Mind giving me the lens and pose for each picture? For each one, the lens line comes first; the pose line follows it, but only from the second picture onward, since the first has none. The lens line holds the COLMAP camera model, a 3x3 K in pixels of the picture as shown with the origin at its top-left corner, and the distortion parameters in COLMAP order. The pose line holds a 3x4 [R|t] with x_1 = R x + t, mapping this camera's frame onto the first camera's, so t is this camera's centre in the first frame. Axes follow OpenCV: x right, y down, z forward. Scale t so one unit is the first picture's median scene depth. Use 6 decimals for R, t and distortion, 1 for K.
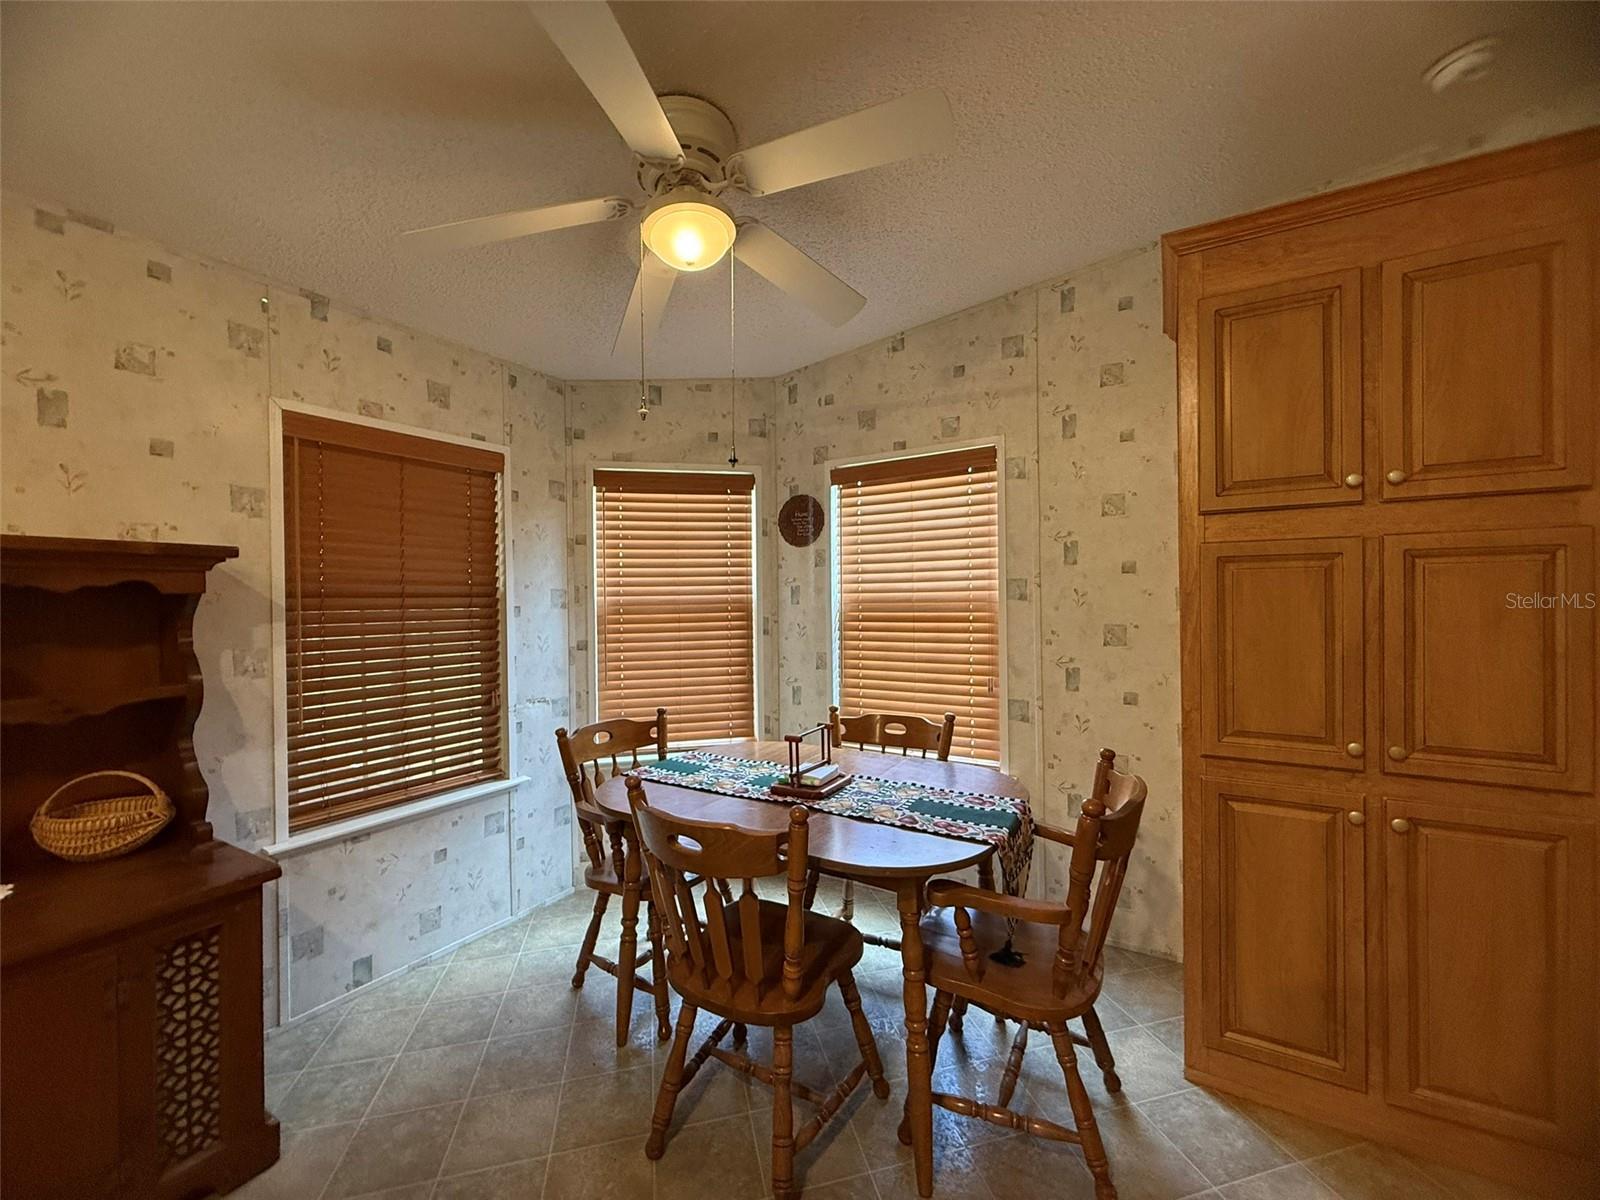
lens RADIAL K [[642.9, 0, 800.7], [0, 642.9, 602.3], [0, 0, 1]] dist [0.002726, -0.000341]
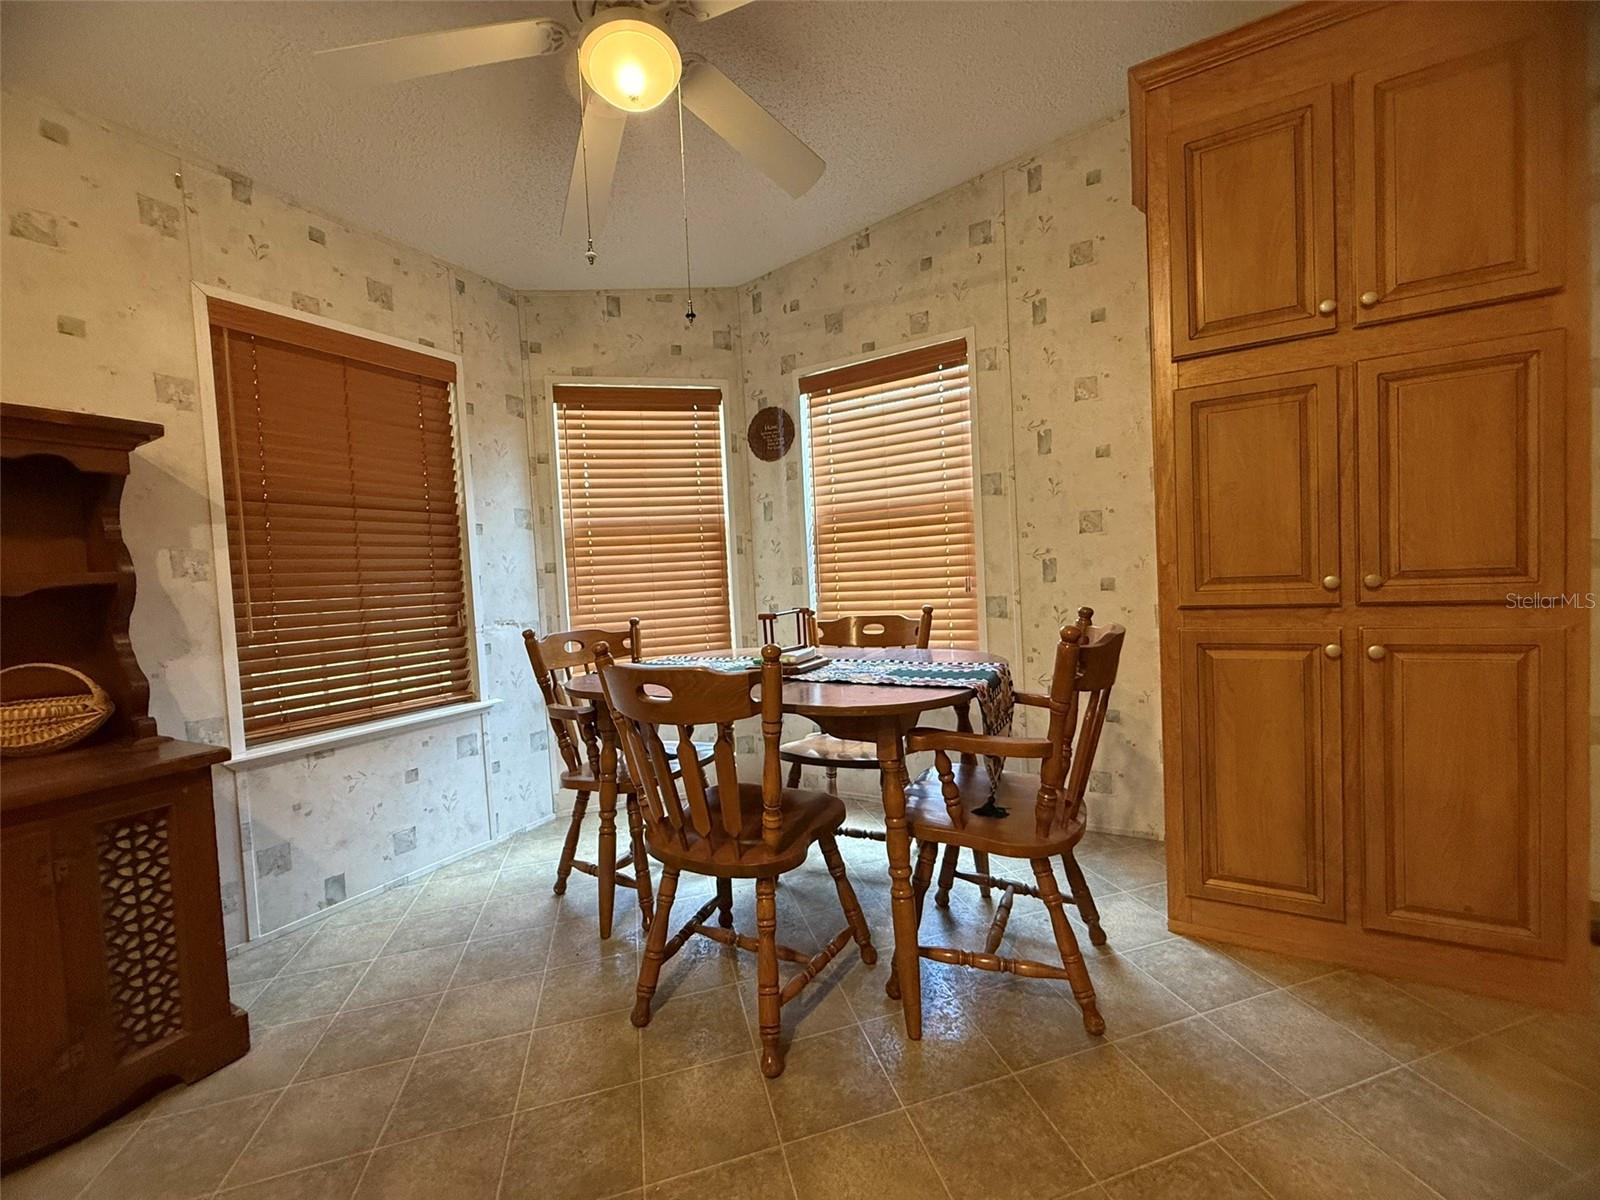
lens RADIAL K [[642.9, 0, 800.9], [0, 642.9, 600.5], [0, 0, 1]] dist [0.002726, -0.000341]
pose [[0.998761, -0.040196, 0.029327, 0.012902], [0.039173, 0.998631, 0.034669, 0.165868], [-0.030681, -0.033477, 0.998968, 0.028763]]
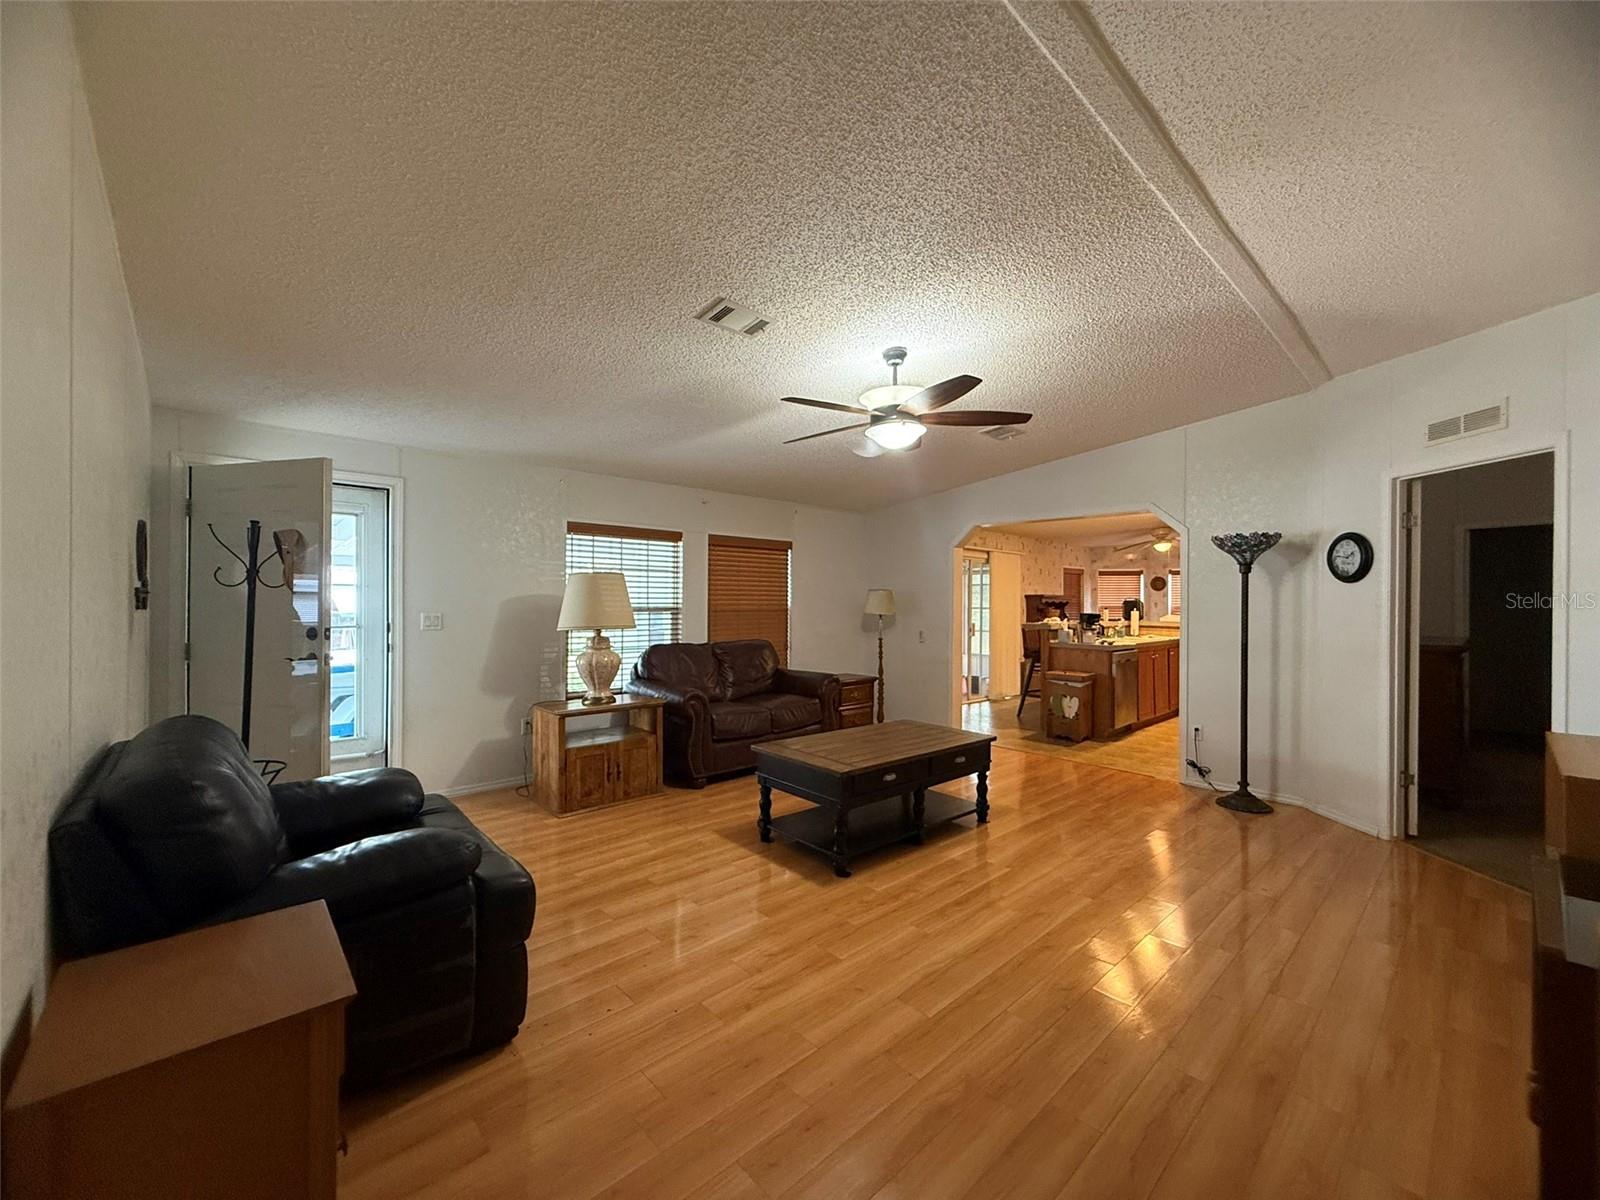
lens RADIAL K [[642.9, 0, 798.4], [0, 642.9, 603.4], [0, 0, 1]] dist [0.002726, -0.000341]
pose [[0.961933, 0.010282, -0.273090, -1.687666], [-0.010890, 0.999940, -0.000711, 0.010961], [0.273067, 0.003658, 0.961988, -5.329193]]
